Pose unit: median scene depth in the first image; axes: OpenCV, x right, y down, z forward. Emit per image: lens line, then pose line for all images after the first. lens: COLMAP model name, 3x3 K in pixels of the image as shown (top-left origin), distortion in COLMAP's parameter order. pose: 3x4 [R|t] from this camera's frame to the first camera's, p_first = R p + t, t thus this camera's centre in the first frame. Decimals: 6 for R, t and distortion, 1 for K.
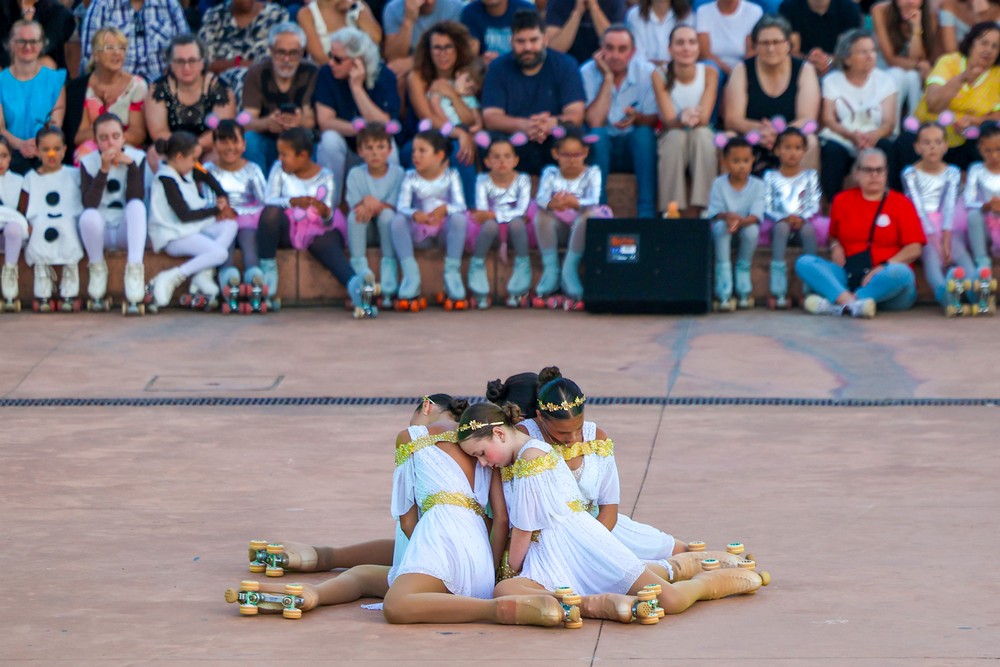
lens RADIAL K [[3716.9, 0, 495.9], [0, 3716.9, 328.8], [0, 0, 1]] dist [0.057564, 0.000000]
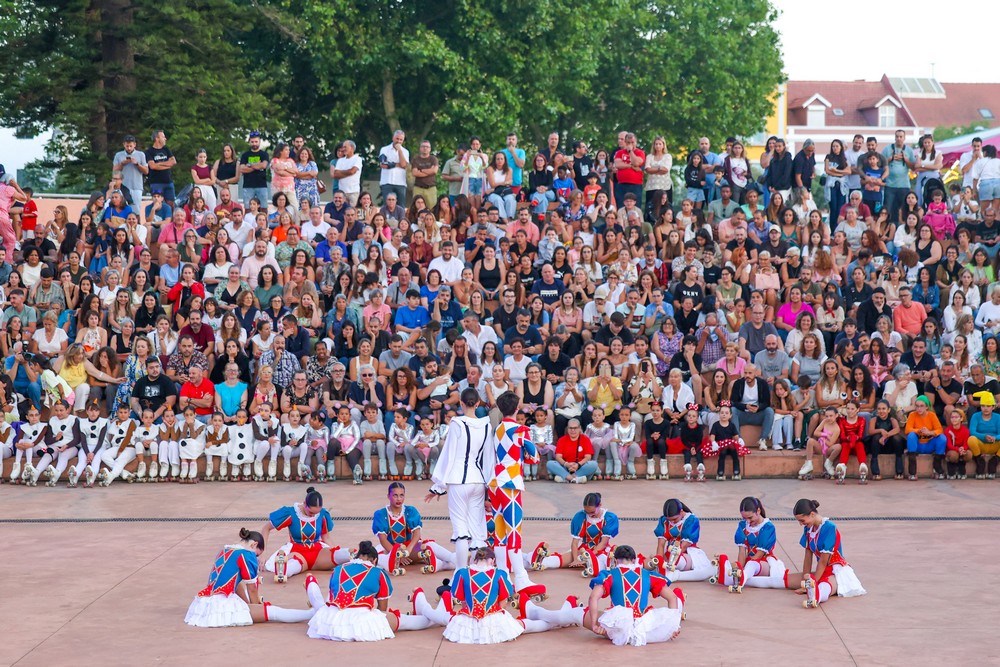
lens RADIAL K [[2058.2, 0, 501.5], [0, 2058.2, 334.2], [0, 0, 1]] dist [-0.072796, 0.000000]
pose [[0.997717, 0.004054, 0.067410, -0.039195], [0.001126, 0.997059, -0.076628, 0.002487], [-0.067523, 0.076528, 0.994778, -0.359314]]
